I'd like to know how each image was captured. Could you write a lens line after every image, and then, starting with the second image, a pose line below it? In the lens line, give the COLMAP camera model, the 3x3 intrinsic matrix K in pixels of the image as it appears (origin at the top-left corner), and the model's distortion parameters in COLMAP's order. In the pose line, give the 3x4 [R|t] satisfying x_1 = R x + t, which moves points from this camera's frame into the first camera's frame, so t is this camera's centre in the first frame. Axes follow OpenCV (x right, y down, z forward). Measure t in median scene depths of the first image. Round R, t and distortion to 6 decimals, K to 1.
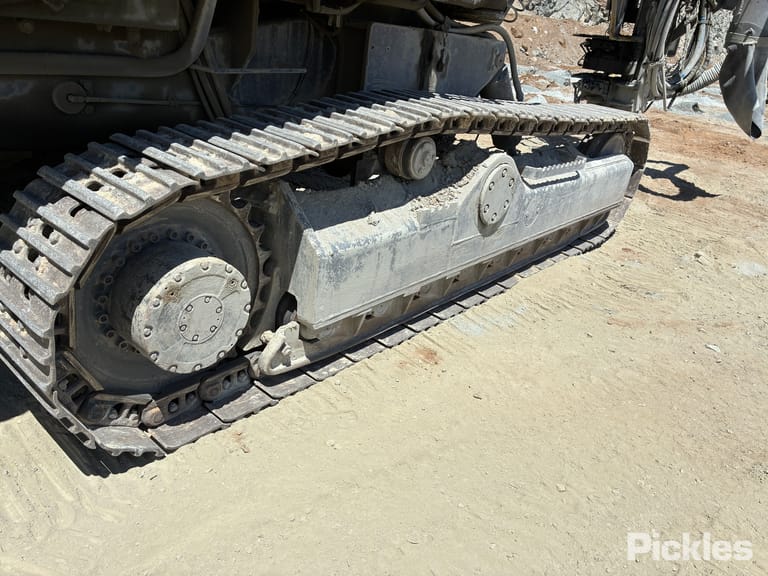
lens RADIAL K [[584.4, 0, 385.6], [0, 584.4, 289.4], [0, 0, 1]] dist [0.041365, -0.054338]
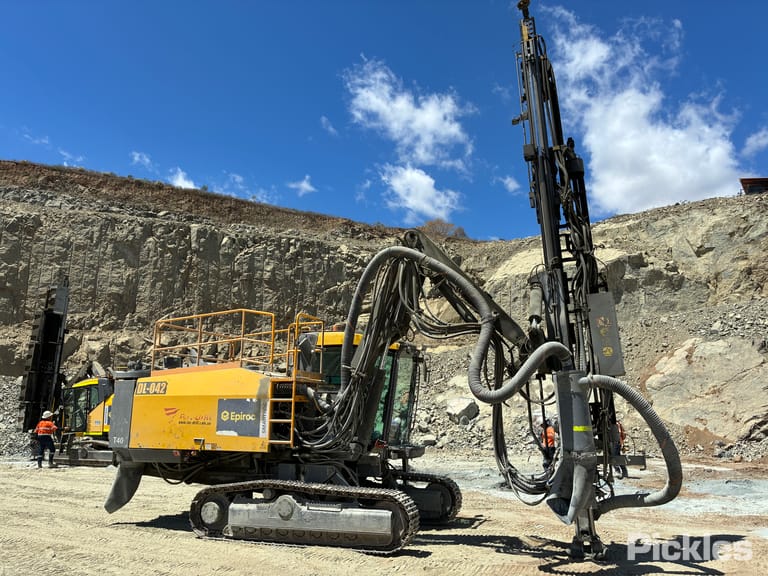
lens RADIAL K [[584.7, 0, 384.9], [0, 584.7, 305.2], [0, 0, 1]] dist [0.044824, -0.000431]
pose [[0.313191, -0.301694, -0.900495, 4.035655], [-0.361275, 0.839061, -0.406763, 0.046282], [0.878289, 0.452721, 0.153792, 0.431624]]
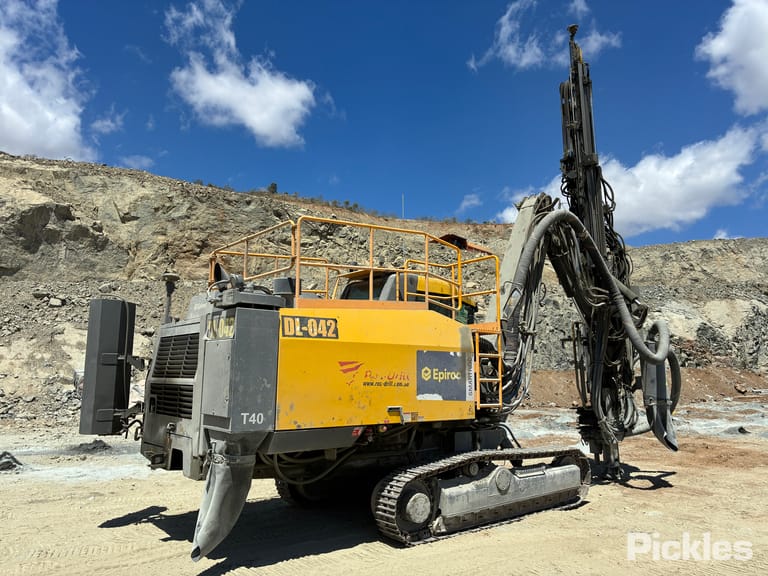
lens RADIAL K [[584.4, 0, 385.6], [0, 584.4, 289.4], [0, 0, 1]] dist [0.041365, -0.054338]
pose [[0.973806, -0.159705, -0.161851, 0.251577], [0.042297, 0.826617, -0.561173, 0.718942], [0.223411, 0.539628, 0.811720, -2.183374]]
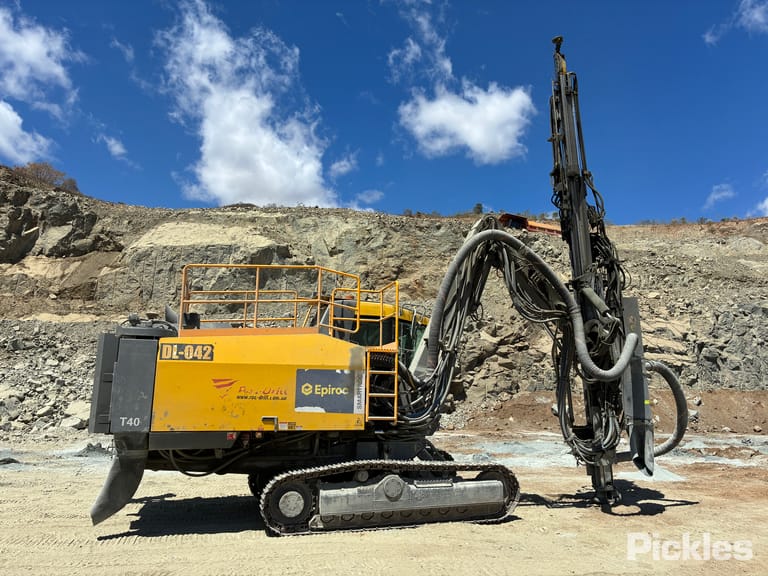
lens RADIAL K [[584.4, 0, 385.6], [0, 584.4, 289.4], [0, 0, 1]] dist [0.041365, -0.054338]
pose [[0.836654, -0.220162, -0.501536, 2.098197], [-0.128292, 0.811421, -0.570208, 0.841300], [0.532495, 0.541410, 0.650633, -1.819696]]
